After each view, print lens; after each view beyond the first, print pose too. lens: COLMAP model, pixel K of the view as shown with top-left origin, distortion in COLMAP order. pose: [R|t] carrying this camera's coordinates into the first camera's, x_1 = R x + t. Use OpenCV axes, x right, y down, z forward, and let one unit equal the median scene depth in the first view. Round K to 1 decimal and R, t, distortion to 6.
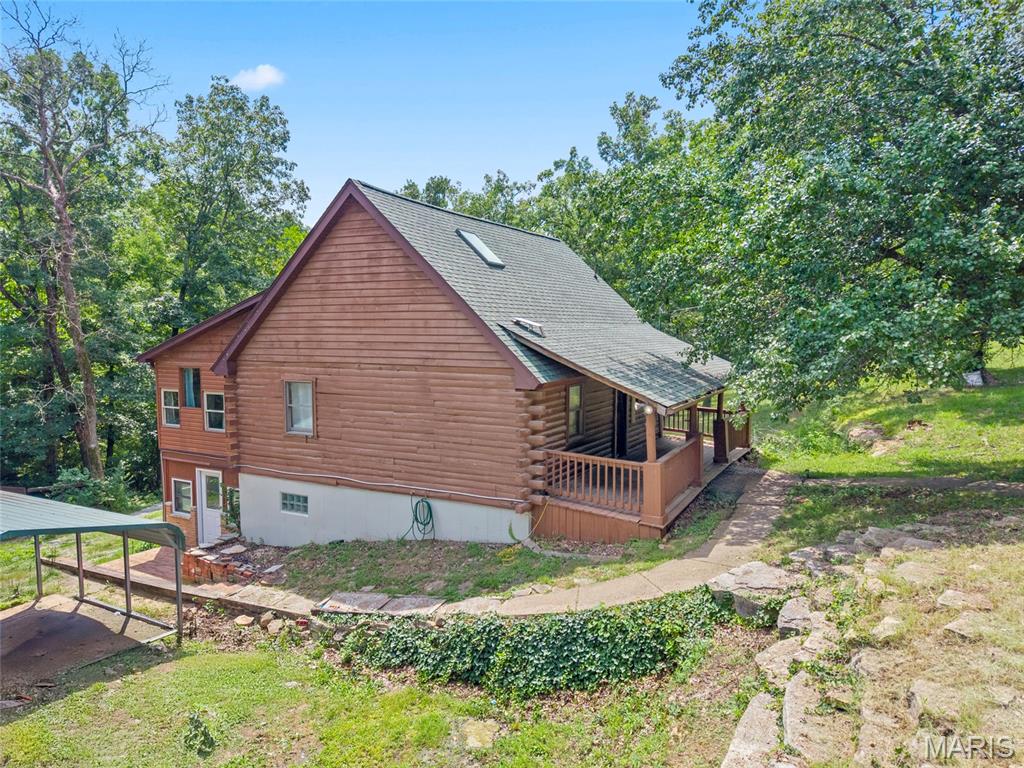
lens RADIAL K [[678.9, 0, 512.0], [0, 678.9, 384.0], [0, 0, 1]] dist [0.128836, -0.186328]
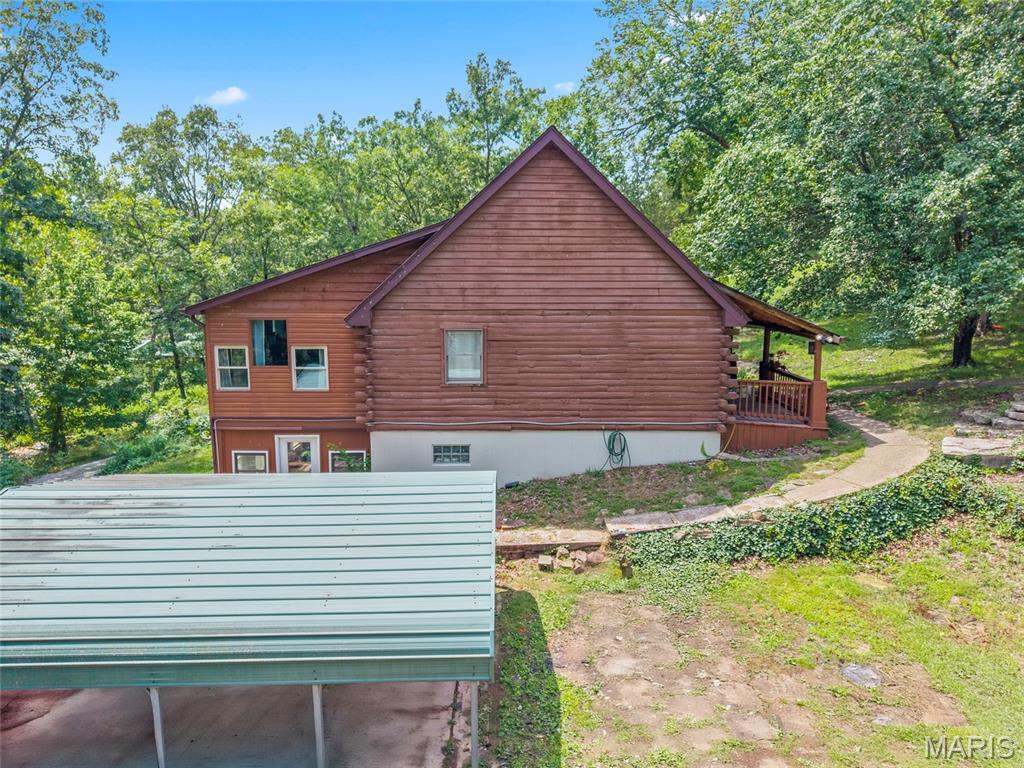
lens RADIAL K [[678.9, 0, 512.0], [0, 678.9, 384.0], [0, 0, 1]] dist [0.128836, -0.186328]
pose [[0.871913, -0.062768, 0.485620, -0.784110], [0.034715, 0.997178, 0.066558, 0.012177], [-0.488428, -0.041175, 0.871632, 0.126187]]
